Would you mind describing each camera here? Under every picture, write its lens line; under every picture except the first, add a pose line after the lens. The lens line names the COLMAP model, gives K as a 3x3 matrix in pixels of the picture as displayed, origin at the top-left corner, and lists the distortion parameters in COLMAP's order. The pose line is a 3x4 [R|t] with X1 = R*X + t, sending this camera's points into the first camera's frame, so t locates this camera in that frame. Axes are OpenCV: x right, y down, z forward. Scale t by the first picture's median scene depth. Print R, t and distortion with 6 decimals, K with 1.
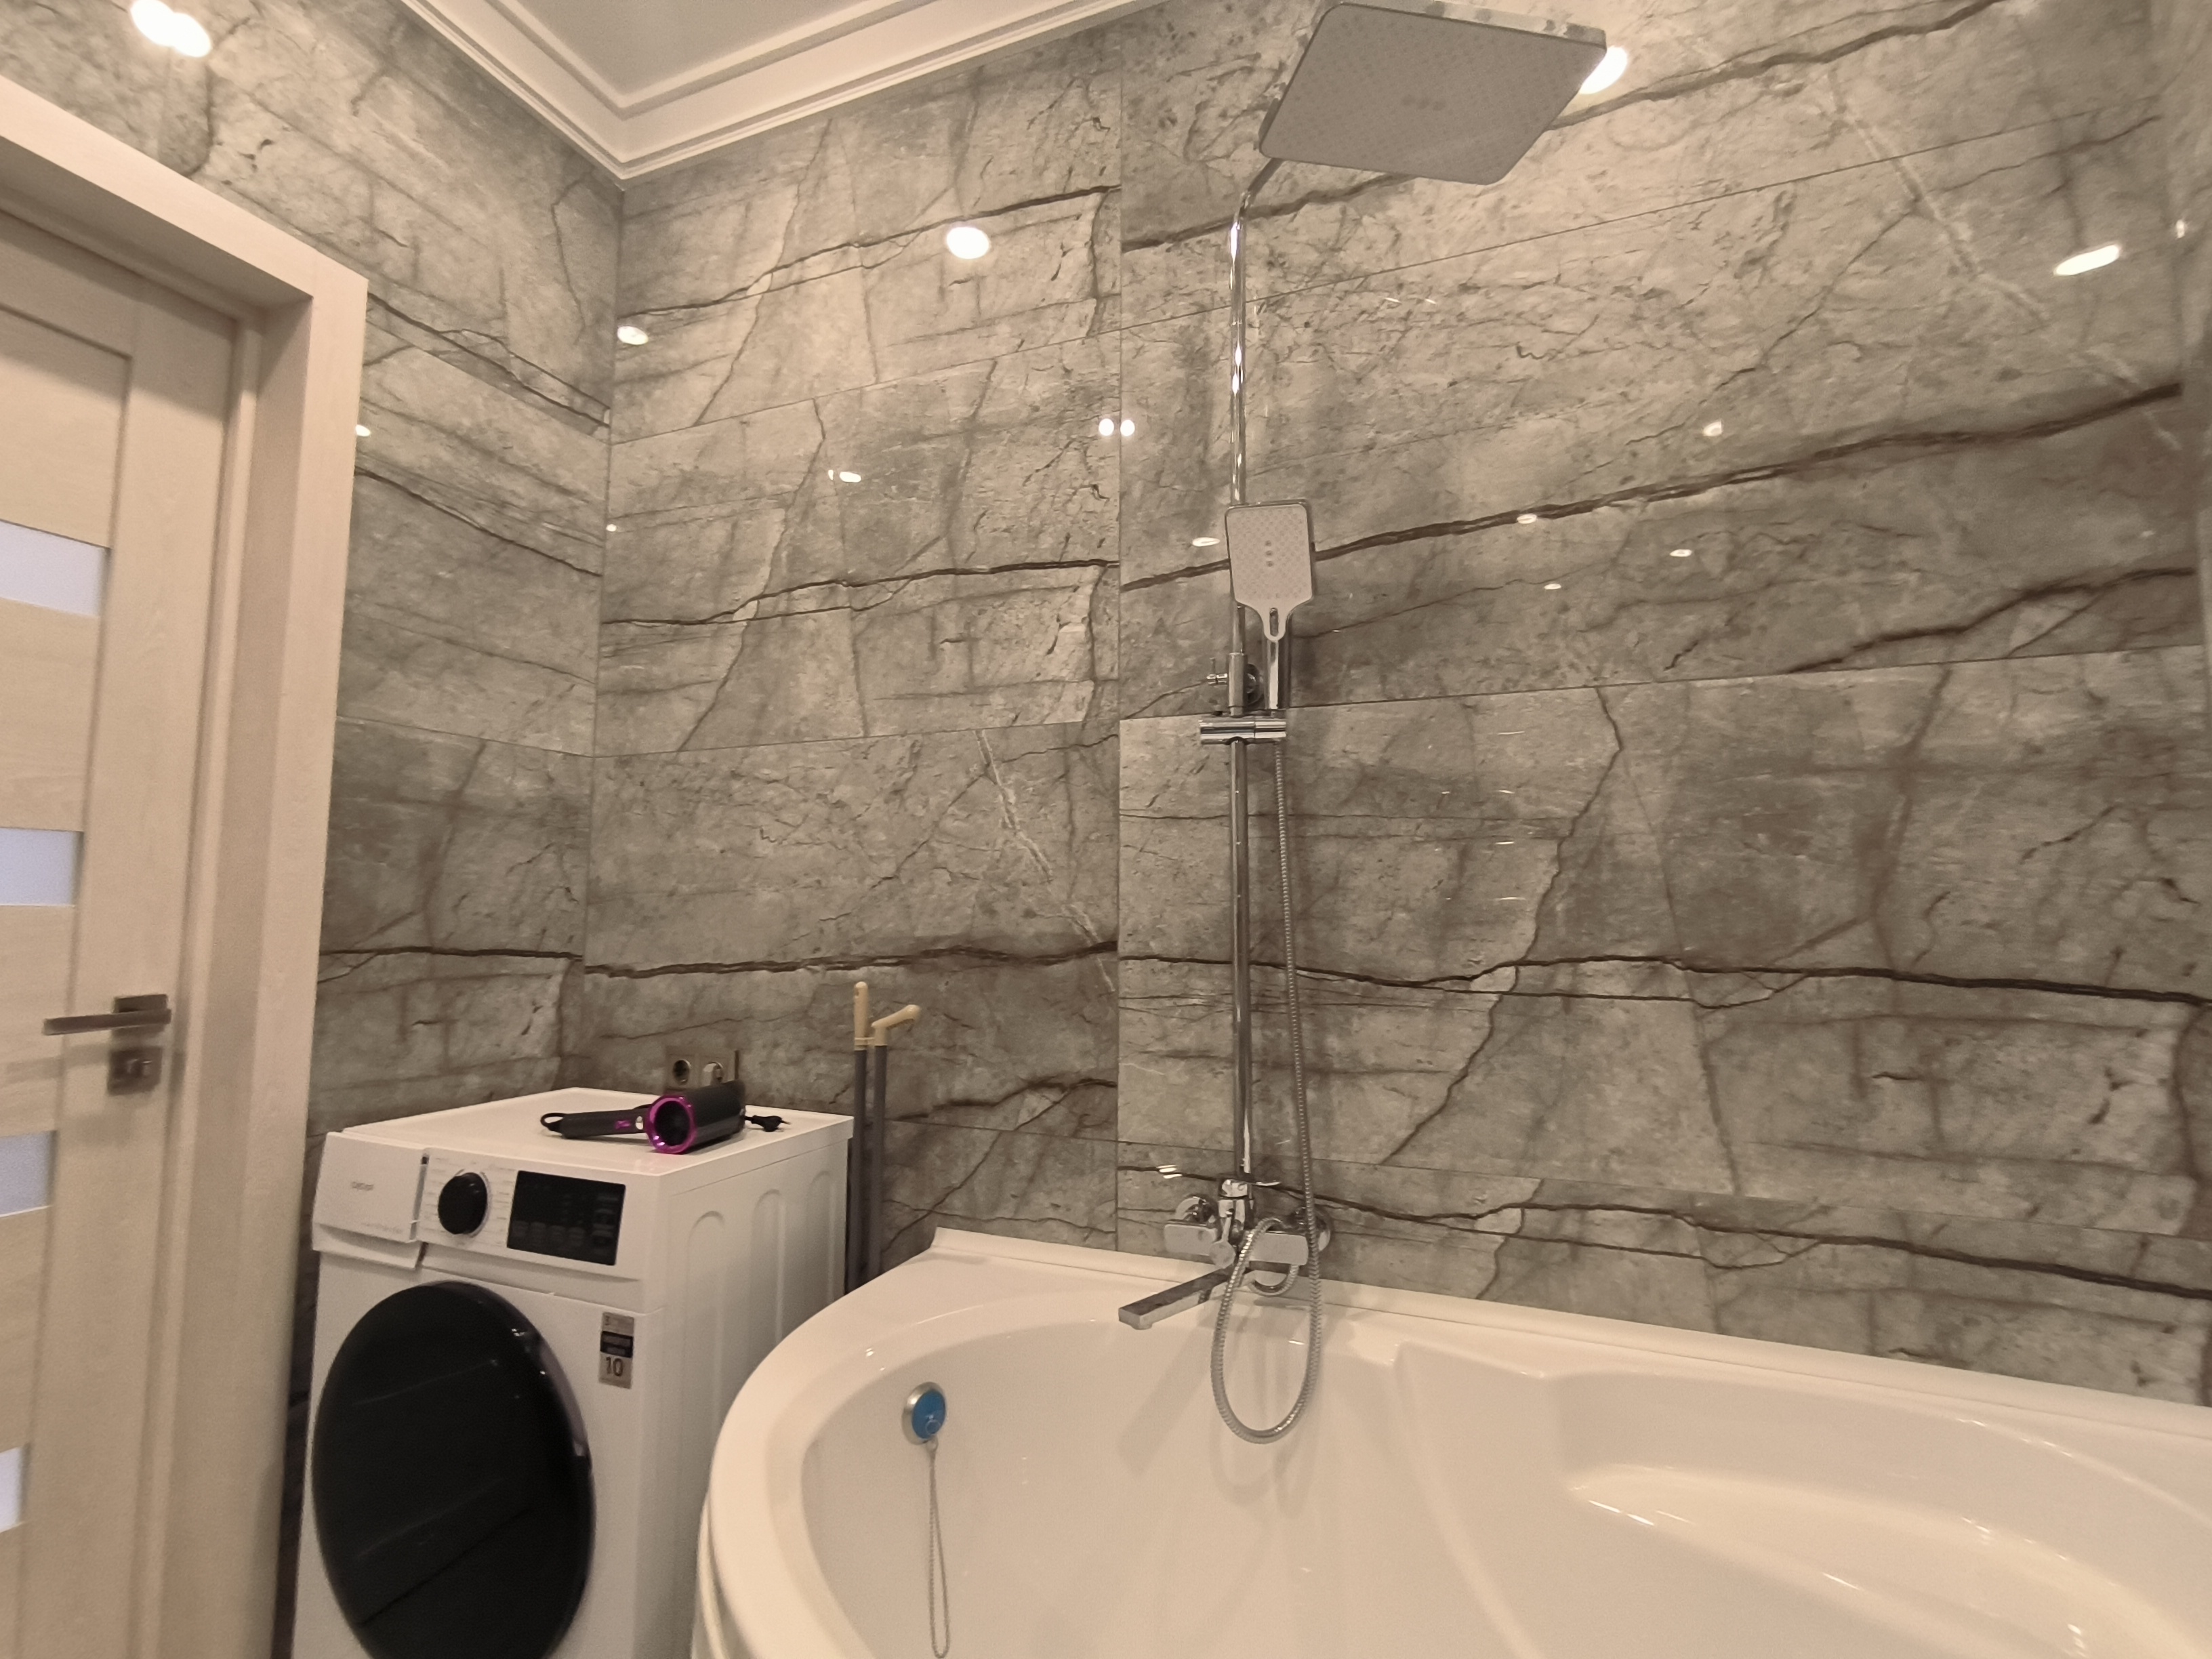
lens RADIAL K [[1045.7, 0, 1106.0], [0, 1045.7, 829.5], [0, 0, 1]] dist [-0.029731, 0.019048]
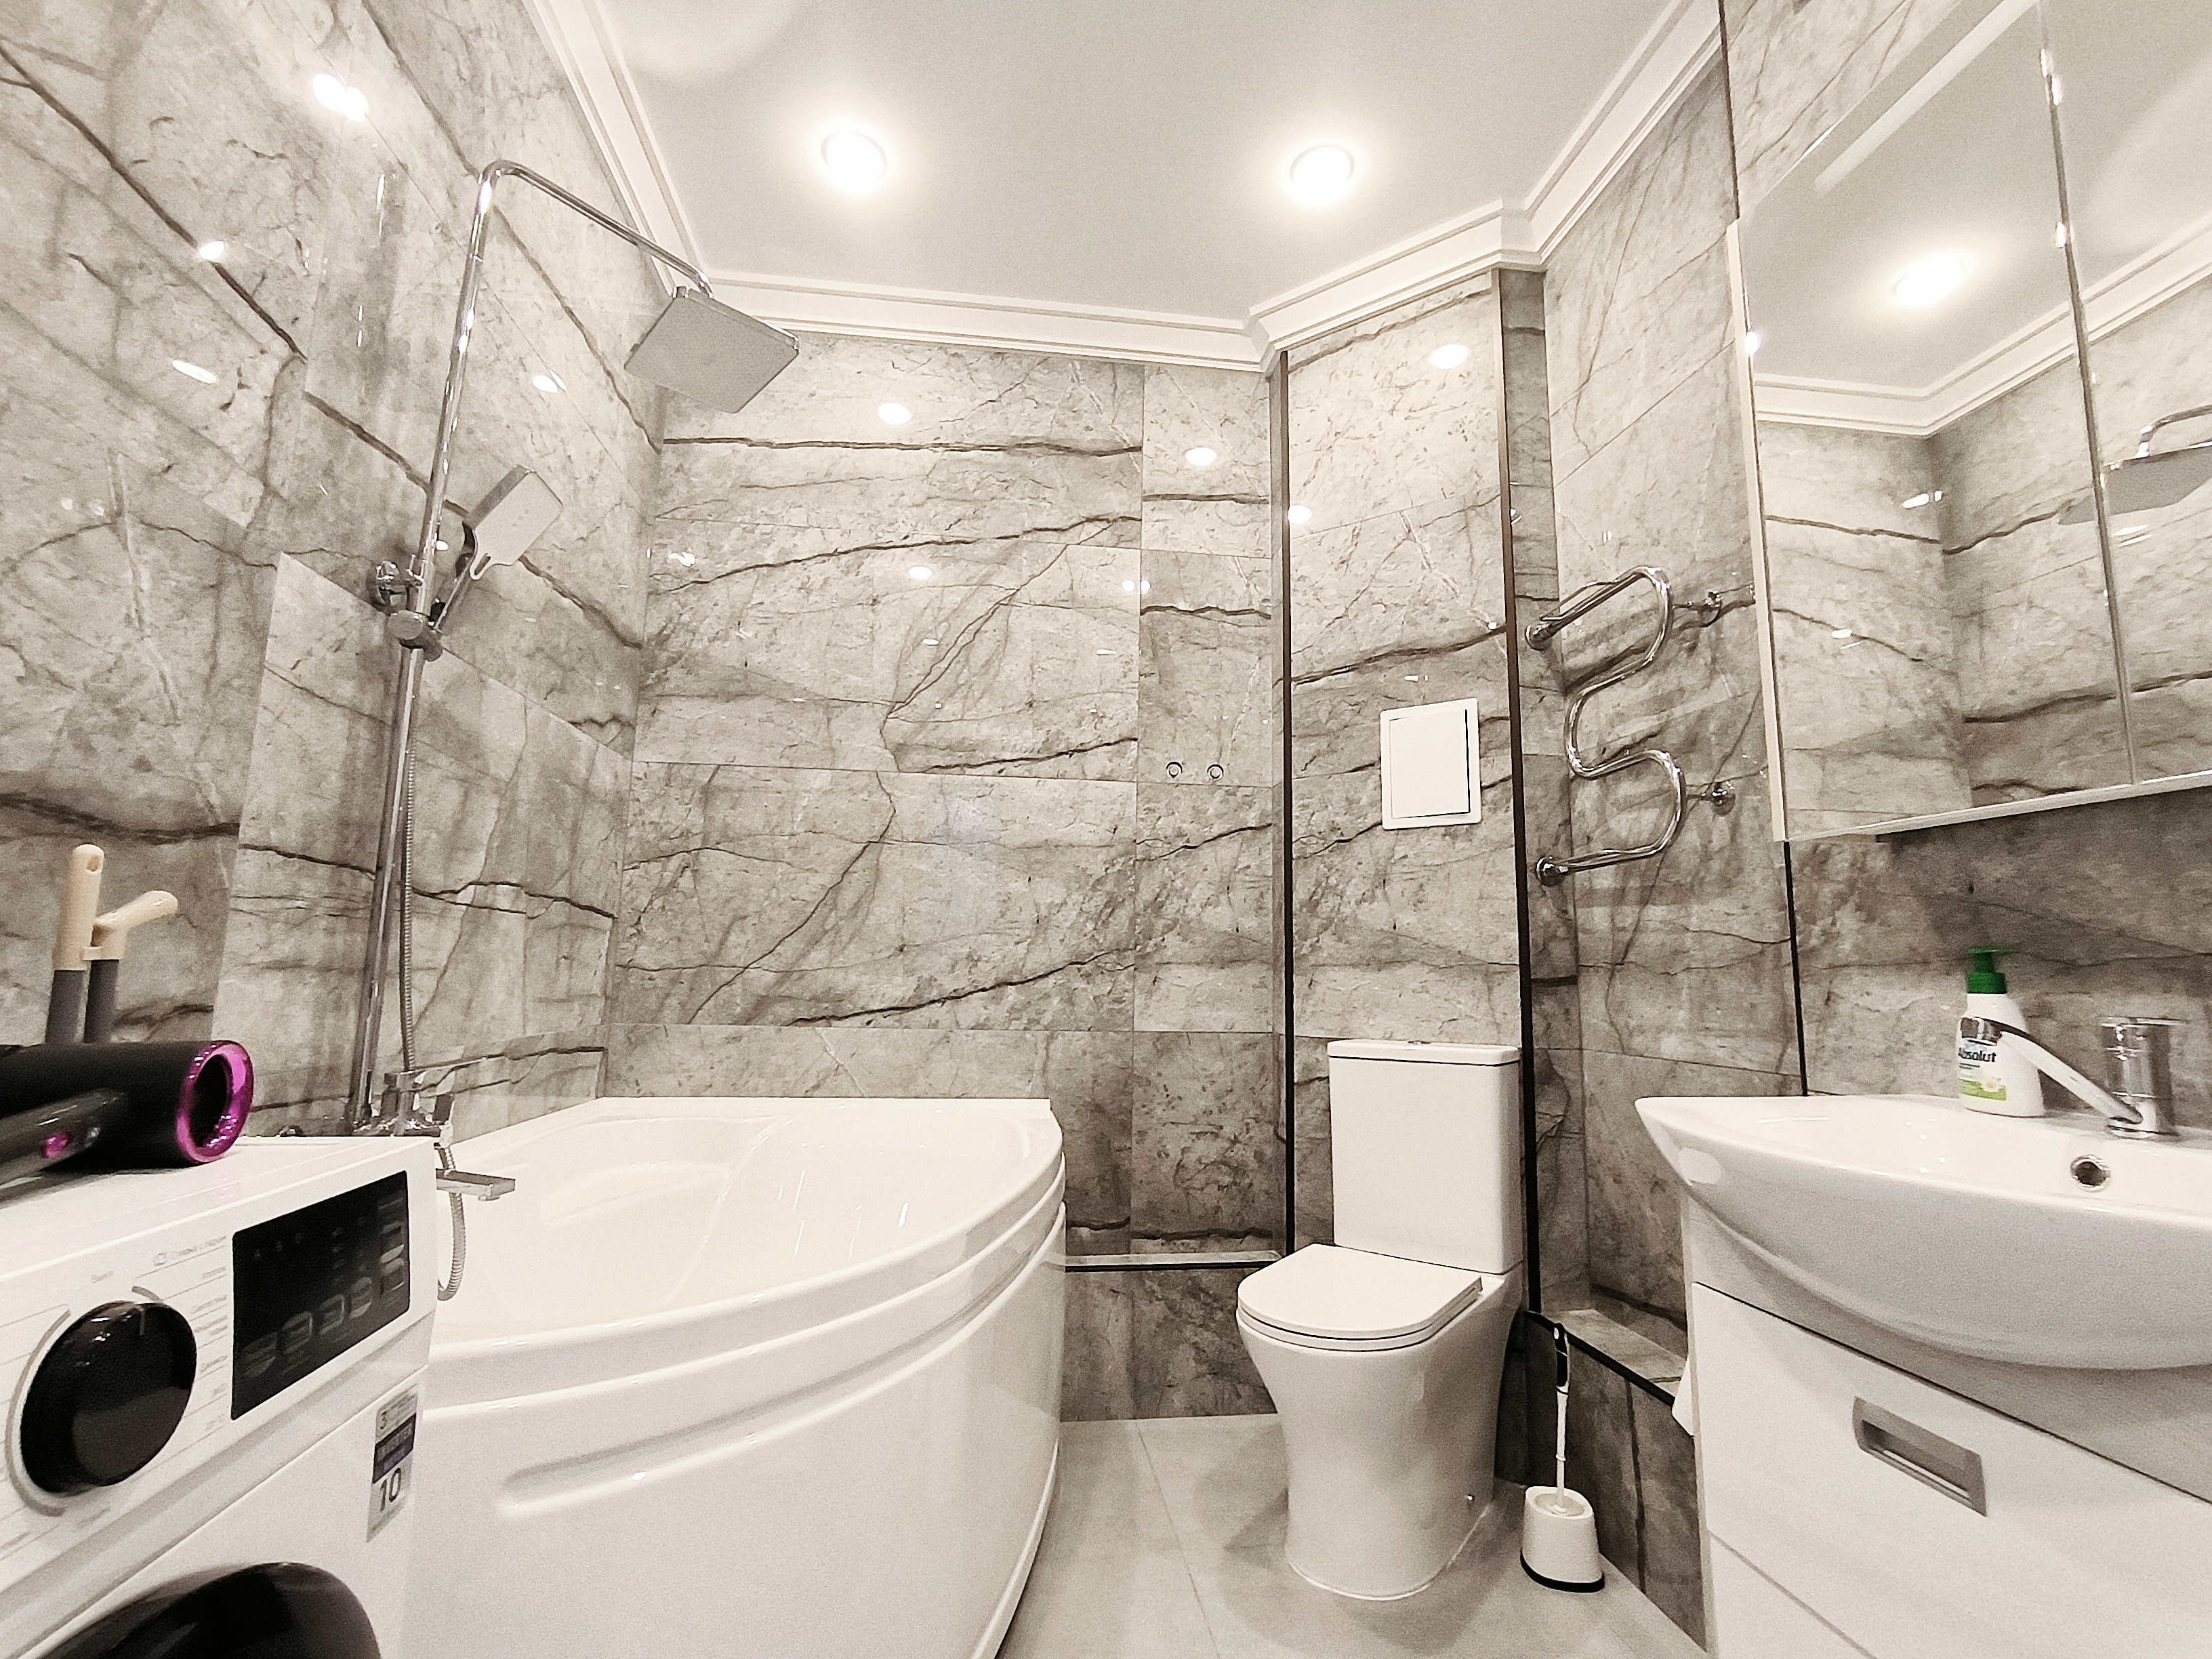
lens RADIAL K [[1045.7, 0, 1106.0], [0, 1045.7, 829.5], [0, 0, 1]] dist [-0.029731, 0.019048]
pose [[-0.491550, 0.106531, 0.864309, -0.960706], [-0.093859, 0.980227, -0.174198, 0.182834], [-0.865776, -0.166750, -0.471832, 0.797796]]
